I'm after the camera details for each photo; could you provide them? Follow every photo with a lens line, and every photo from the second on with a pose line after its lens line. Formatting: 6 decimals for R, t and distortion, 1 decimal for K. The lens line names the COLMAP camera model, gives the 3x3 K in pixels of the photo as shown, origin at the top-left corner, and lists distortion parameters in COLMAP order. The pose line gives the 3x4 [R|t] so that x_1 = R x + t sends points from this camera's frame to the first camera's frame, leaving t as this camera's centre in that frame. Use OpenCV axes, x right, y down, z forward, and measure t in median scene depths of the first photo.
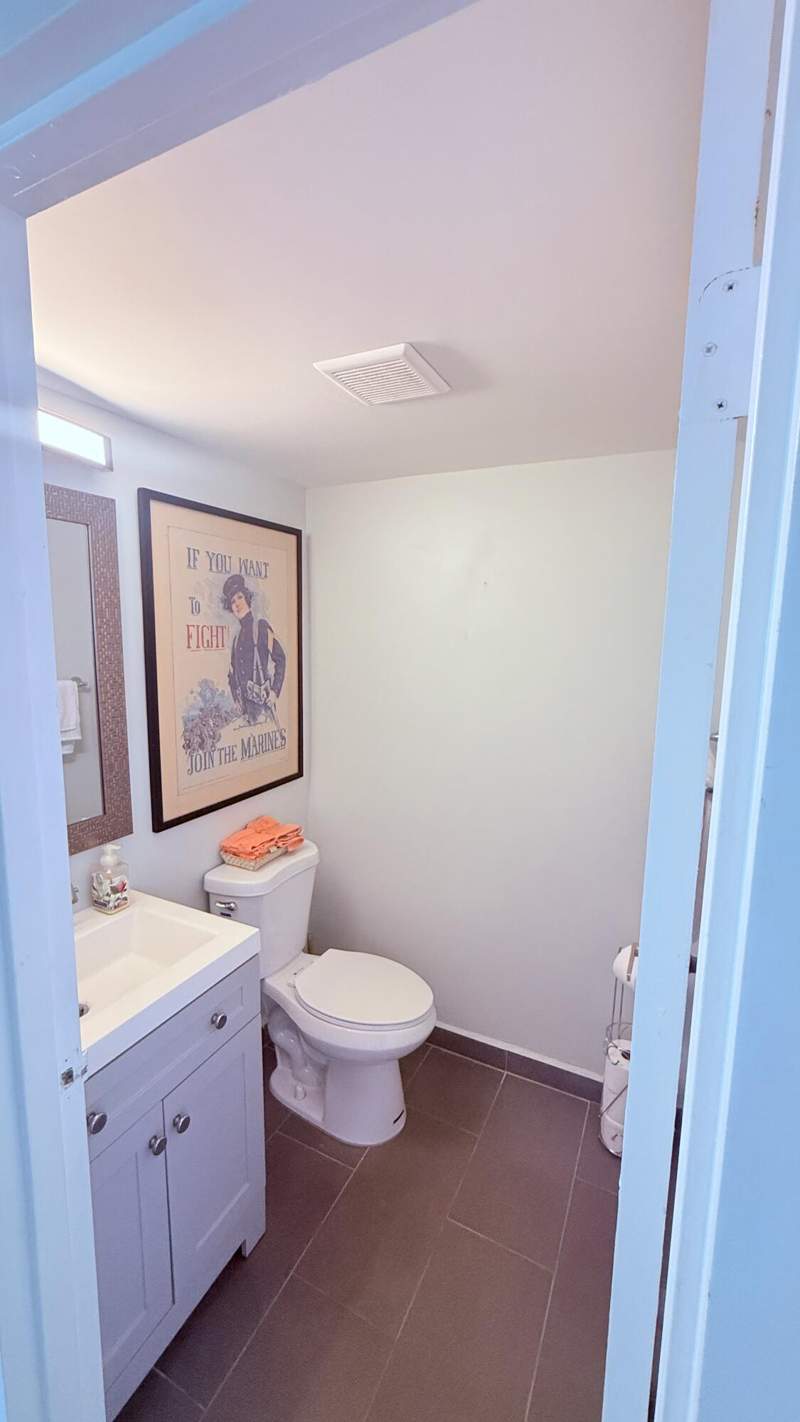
lens RADIAL K [[567.3, 0, 398.5], [0, 567.3, 709.4], [0, 0, 1]] dist [0.002117, -0.000092]
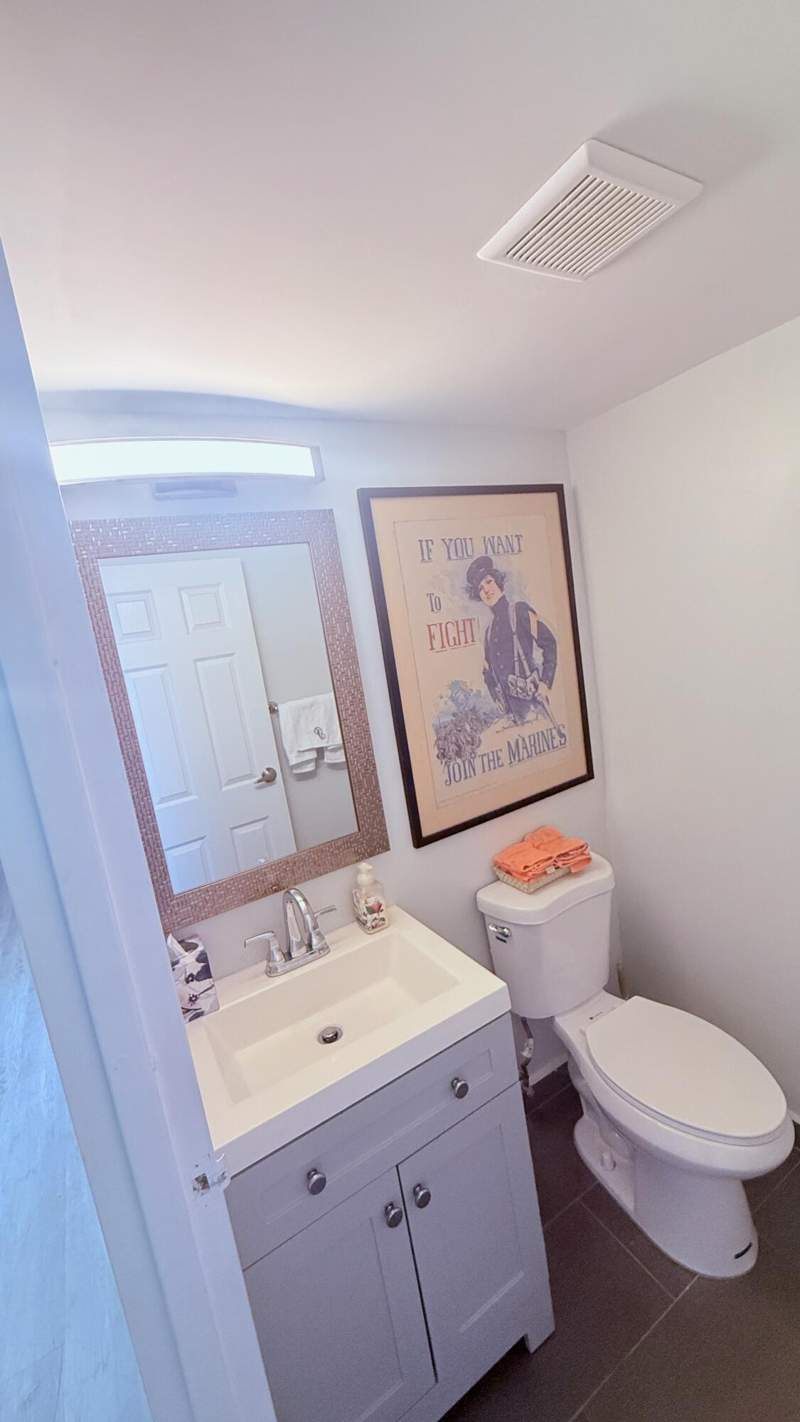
lens RADIAL K [[567.3, 0, 402.2], [0, 567.3, 708.5], [0, 0, 1]] dist [0.002117, -0.000092]
pose [[0.826972, -0.061694, -0.558848, 0.090932], [0.089086, 0.995783, 0.021898, -0.035756], [0.555141, -0.067895, 0.828981, 0.196784]]
